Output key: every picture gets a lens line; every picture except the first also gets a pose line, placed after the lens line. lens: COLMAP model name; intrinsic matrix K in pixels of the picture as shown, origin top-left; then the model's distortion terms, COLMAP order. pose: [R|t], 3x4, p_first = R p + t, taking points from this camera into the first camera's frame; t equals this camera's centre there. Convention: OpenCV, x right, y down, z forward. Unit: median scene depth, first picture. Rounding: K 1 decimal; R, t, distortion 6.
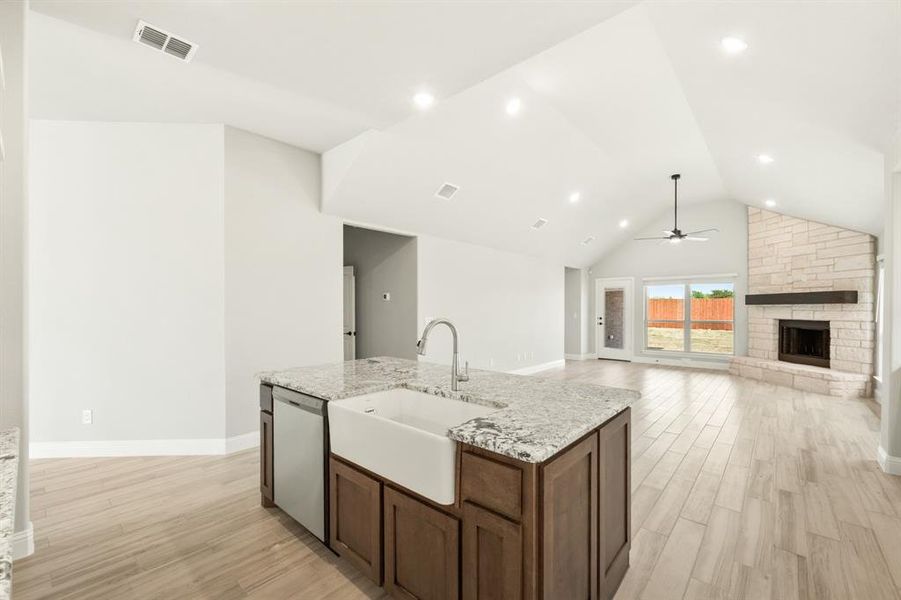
lens RADIAL K [[373.8, 0, 444.9], [0, 373.8, 306.6], [0, 0, 1]] dist [0.003444, 0.000081]
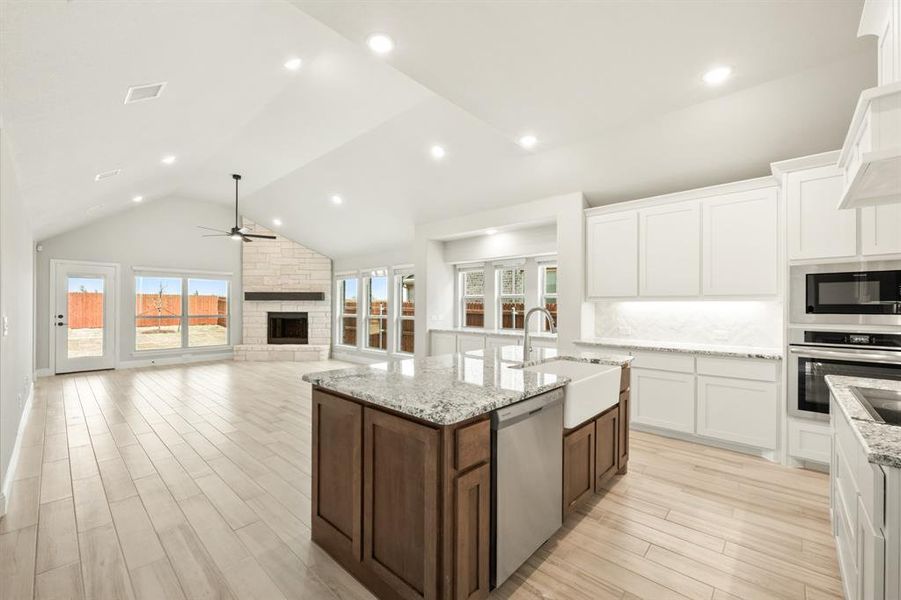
lens RADIAL K [[373.8, 0, 443.2], [0, 373.8, 304.7], [0, 0, 1]] dist [0.003444, 0.000081]
pose [[0.032169, 0.004302, 0.999473, -0.393895], [-0.008161, 0.999959, -0.004041, 0.009327], [-0.999449, -0.008027, 0.032202, 0.376104]]
